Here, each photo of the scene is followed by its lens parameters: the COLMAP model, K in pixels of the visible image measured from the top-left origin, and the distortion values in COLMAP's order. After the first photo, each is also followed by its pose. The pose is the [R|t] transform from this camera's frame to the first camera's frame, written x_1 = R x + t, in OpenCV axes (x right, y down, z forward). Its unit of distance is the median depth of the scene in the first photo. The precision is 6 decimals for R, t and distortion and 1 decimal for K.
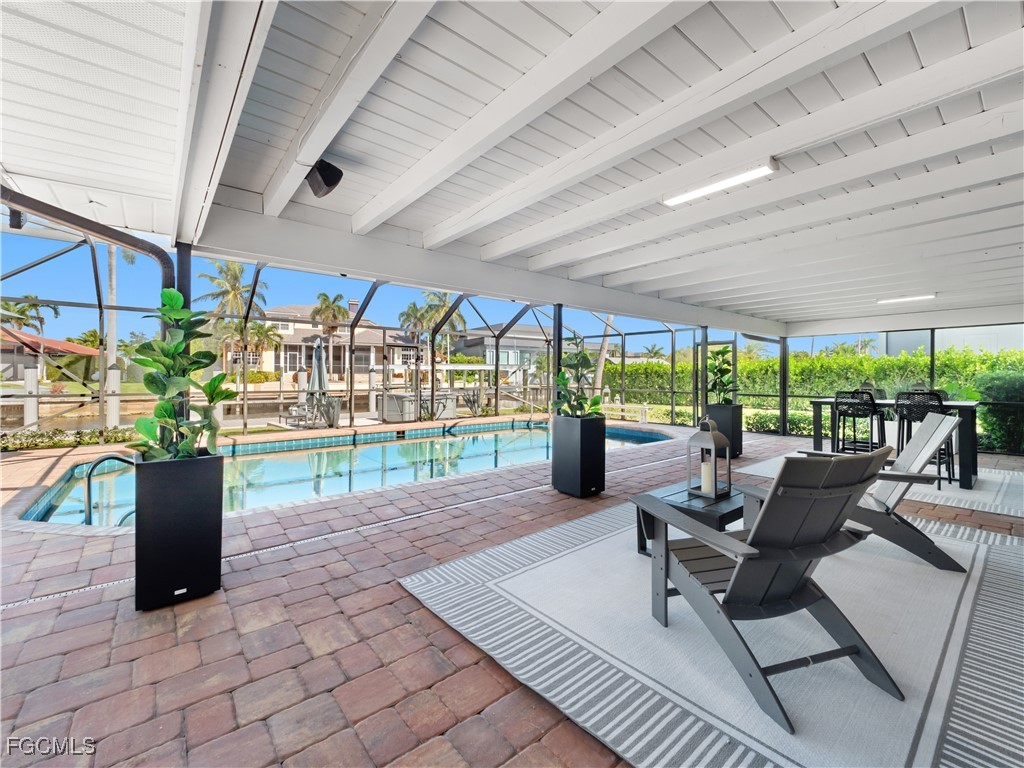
lens RADIAL K [[426.8, 0, 506.3], [0, 426.8, 376.7], [0, 0, 1]] dist [-0.001065, -0.000359]
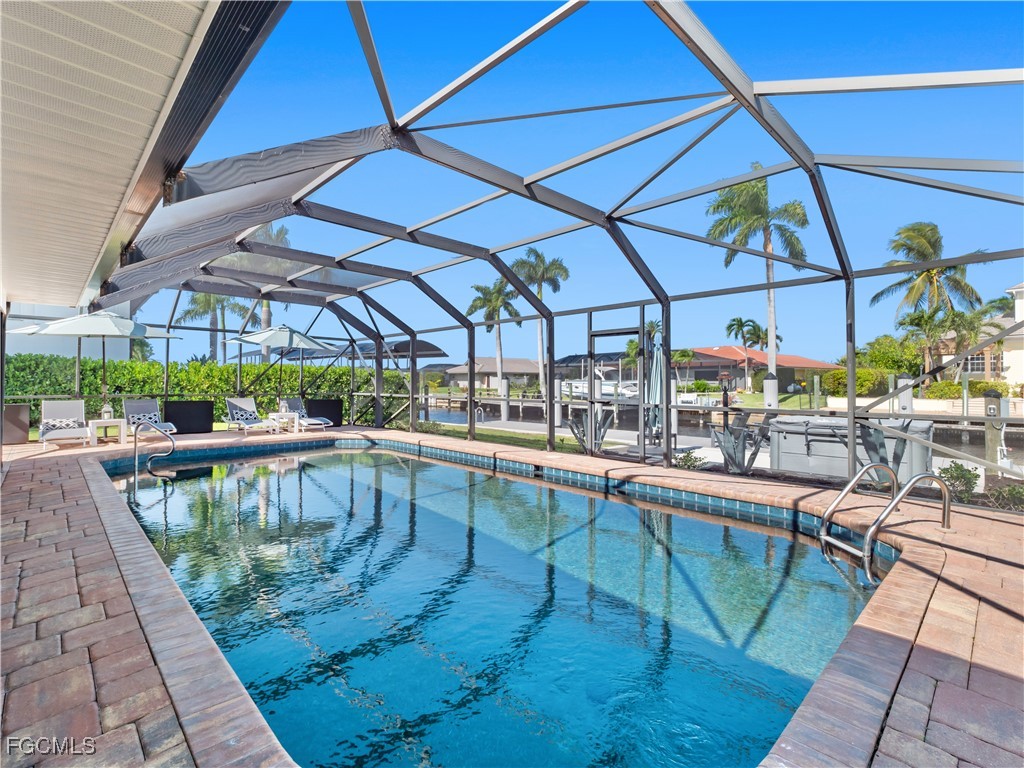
lens RADIAL K [[481.5, 0, 507.2], [0, 481.5, 377.7], [0, 0, 1]] dist [-0.001680, -0.001282]
pose [[0.083217, -0.018093, -0.996367, 0.142493], [-0.008900, 0.999782, -0.018898, 0.001937], [0.996492, 0.010440, 0.083038, 0.262884]]
